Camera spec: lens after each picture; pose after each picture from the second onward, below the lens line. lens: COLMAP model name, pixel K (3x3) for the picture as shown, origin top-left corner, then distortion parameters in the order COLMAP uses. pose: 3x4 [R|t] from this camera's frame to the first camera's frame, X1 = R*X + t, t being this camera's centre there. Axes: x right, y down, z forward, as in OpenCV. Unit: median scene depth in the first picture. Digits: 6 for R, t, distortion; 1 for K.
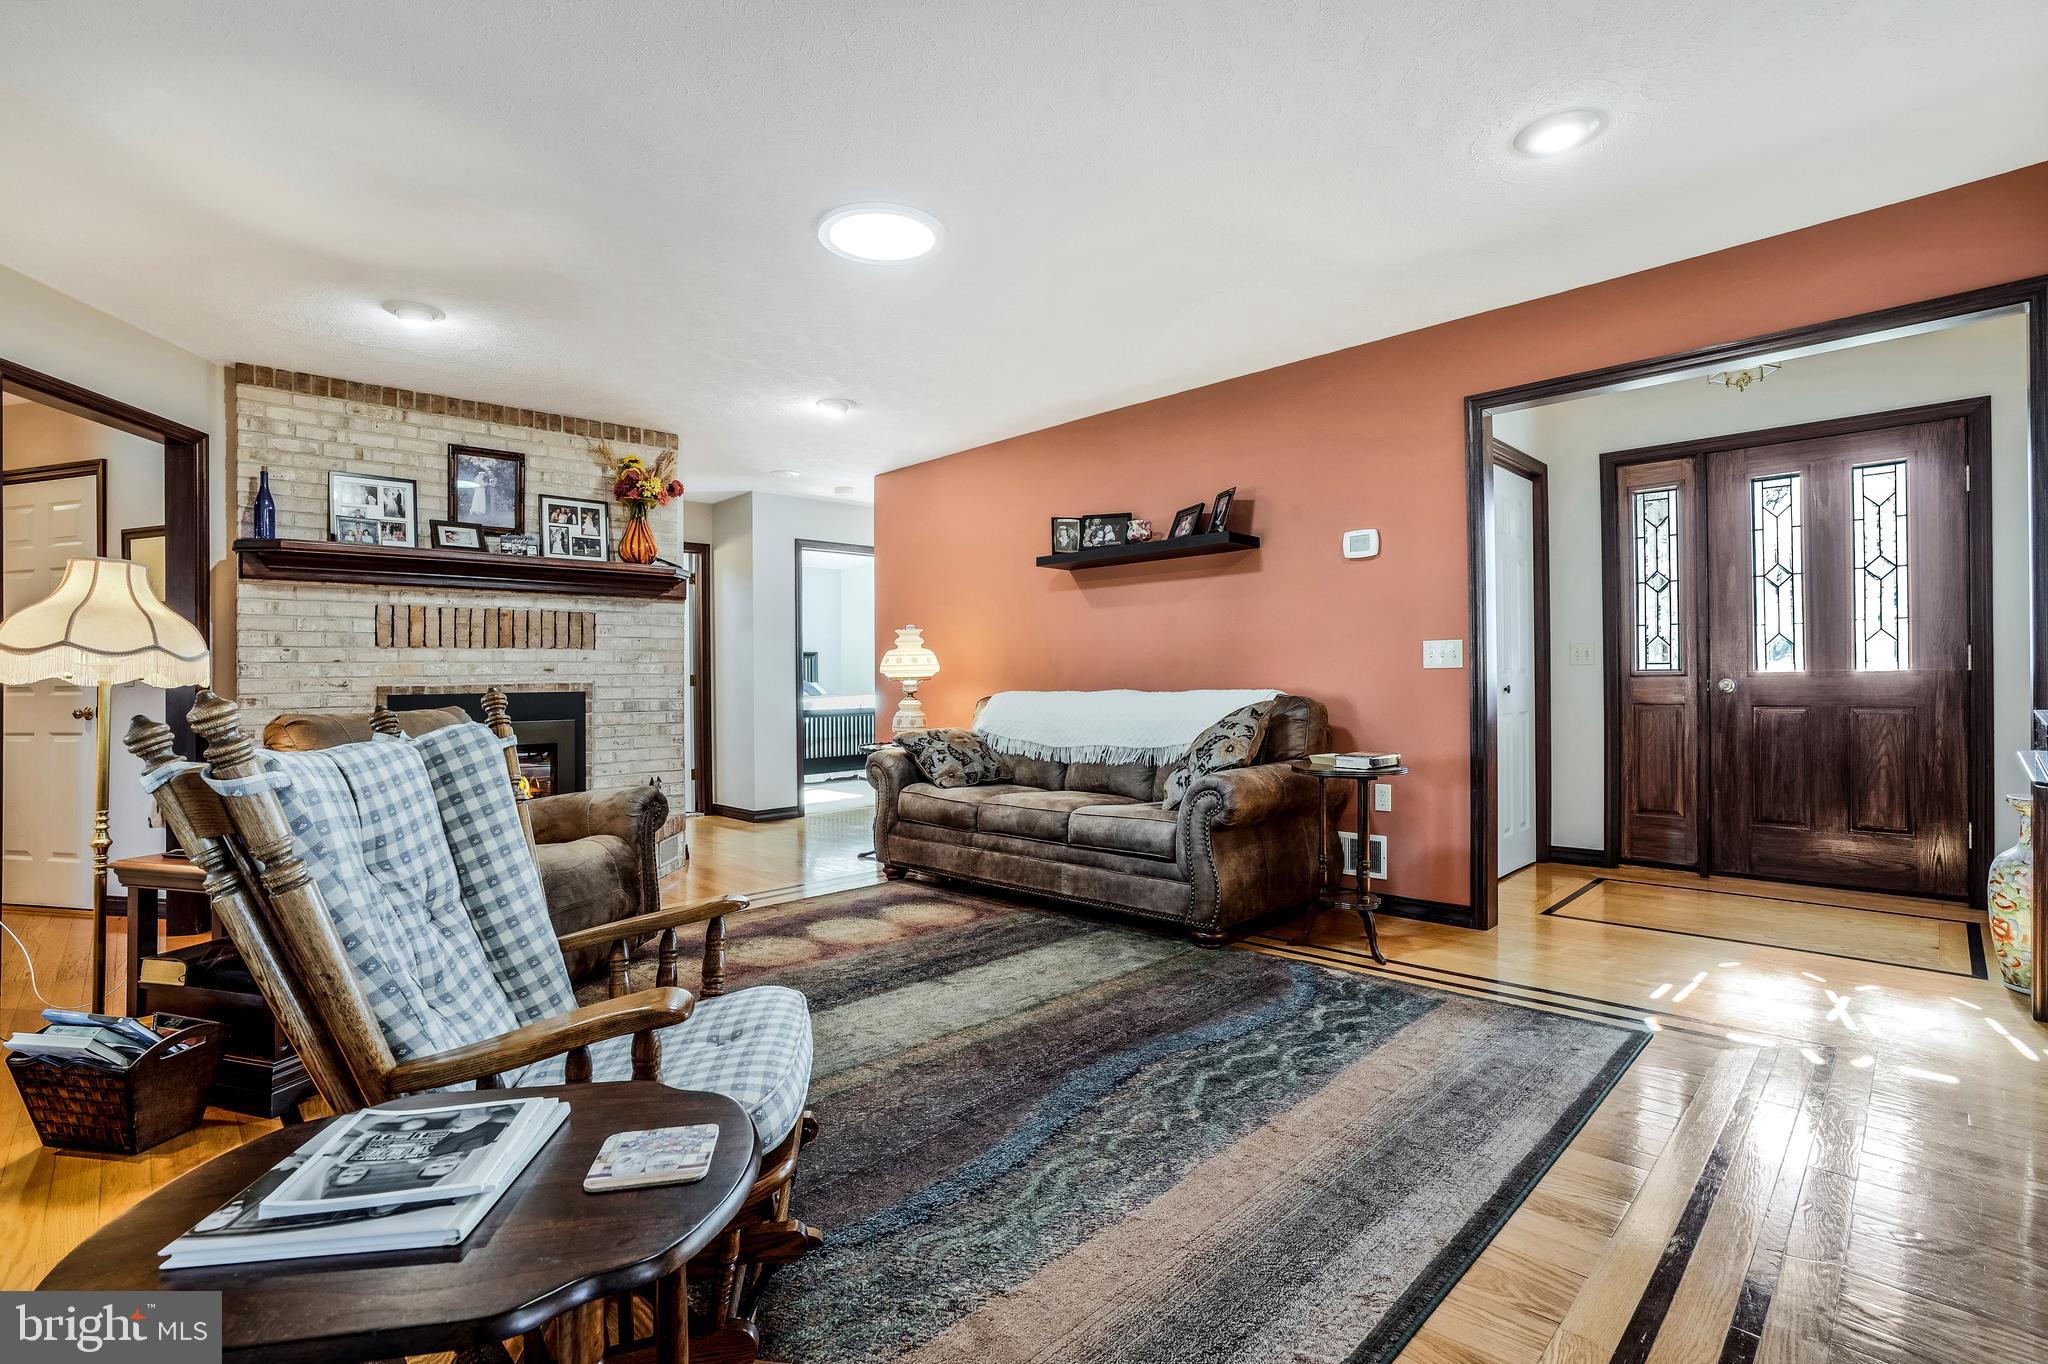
lens RADIAL K [[942.4, 0, 1036.3], [0, 942.4, 679.0], [0, 0, 1]] dist [-0.039664, 0.007485]
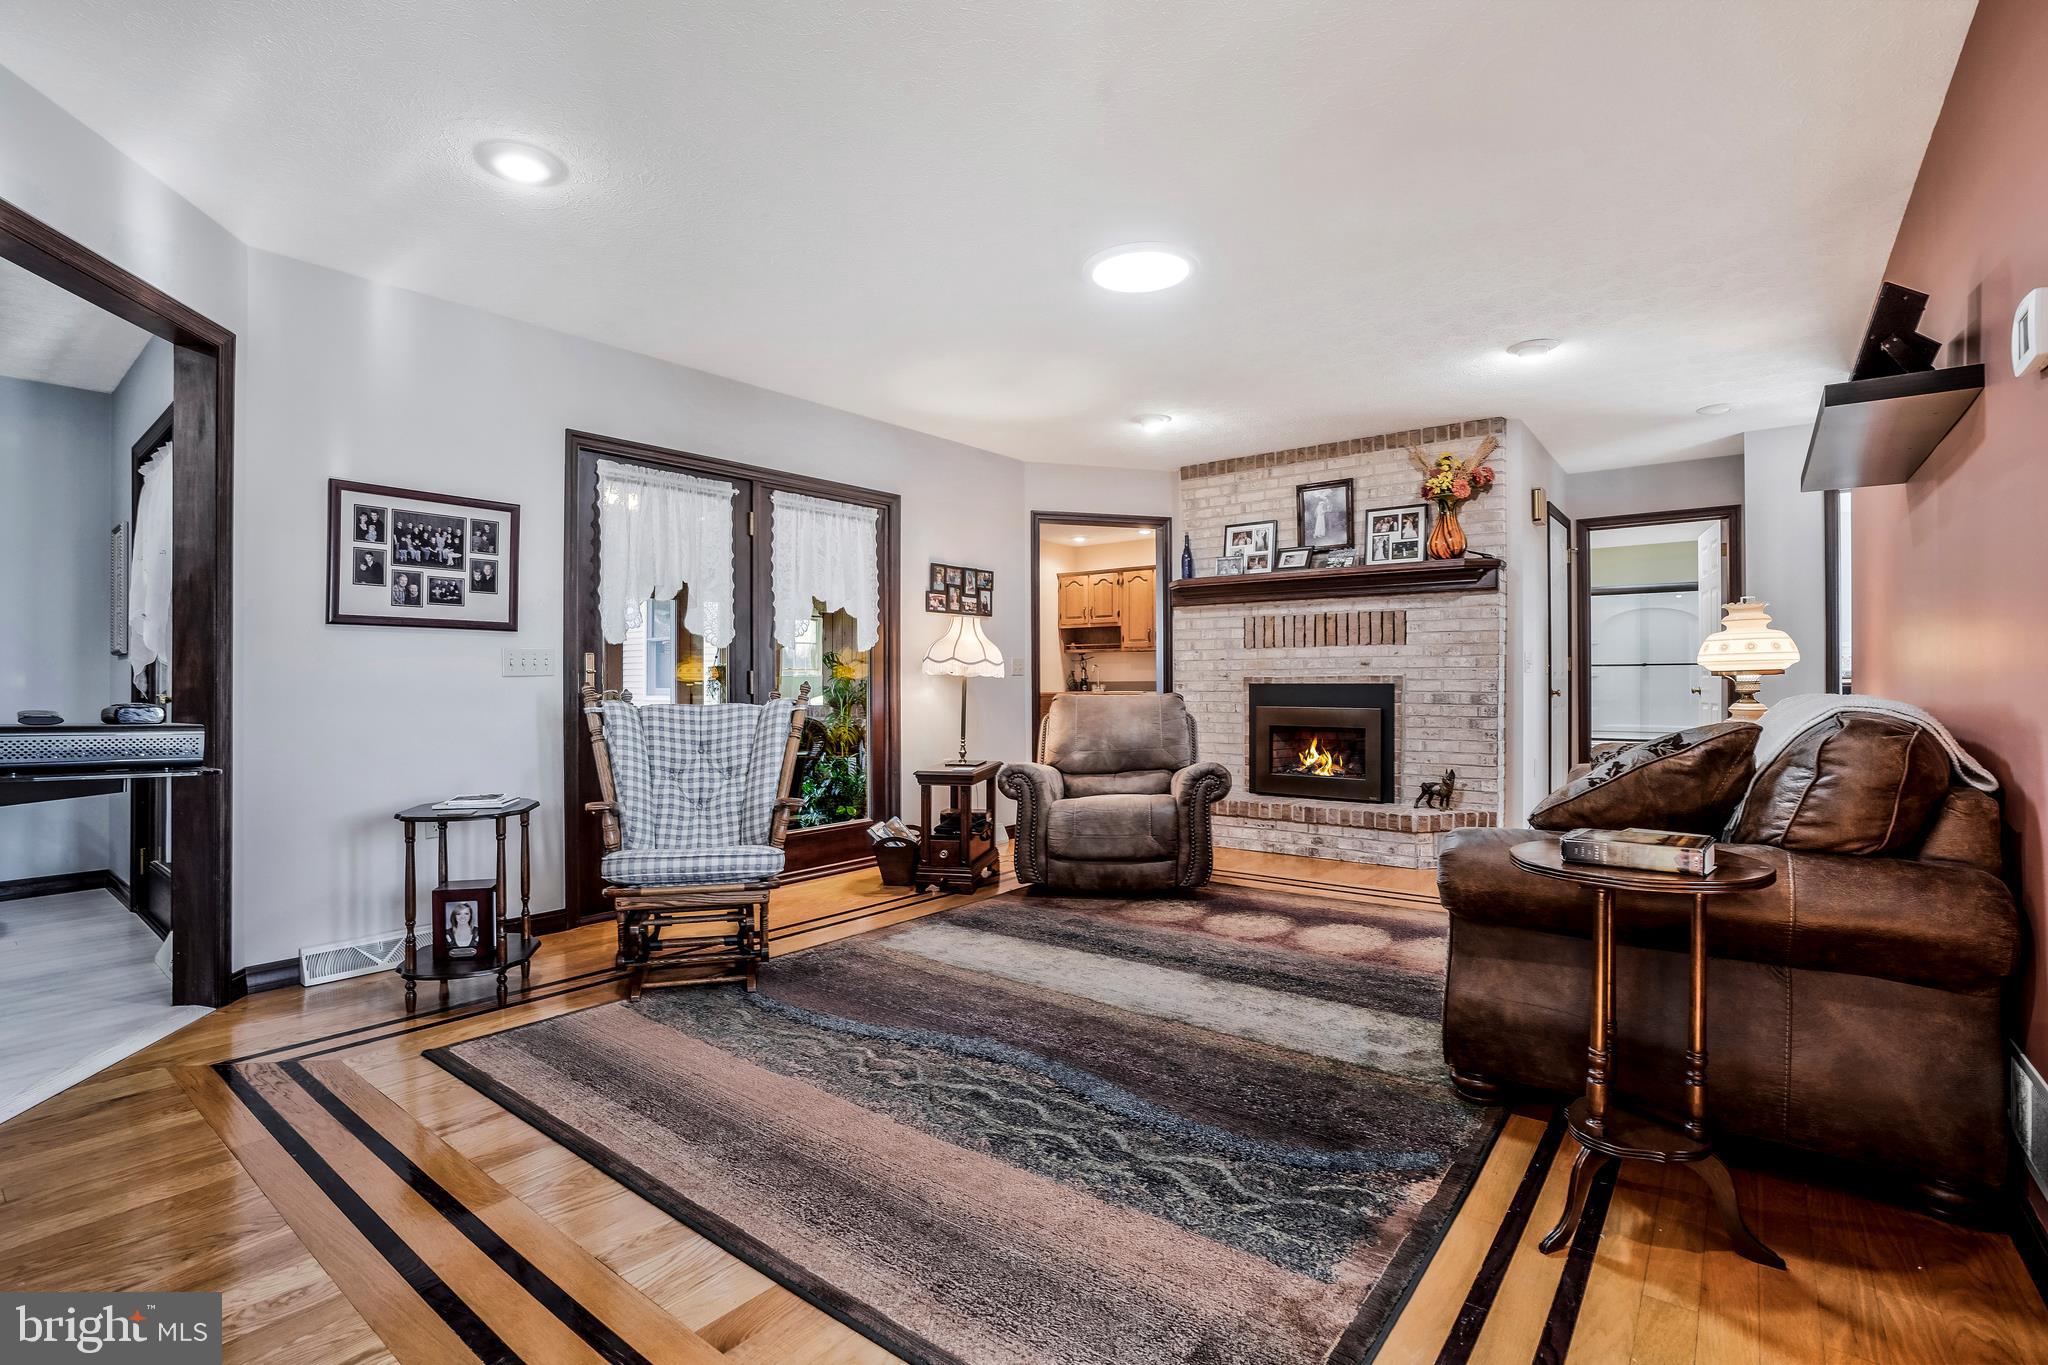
lens RADIAL K [[942.4, 0, 1043.4], [0, 942.4, 681.5], [0, 0, 1]] dist [-0.039664, 0.007485]
pose [[0.138606, 0.014833, -0.990237, 0.578837], [0.001177, 0.999885, 0.015142, -0.006276], [0.990347, -0.003264, 0.138572, 0.469351]]
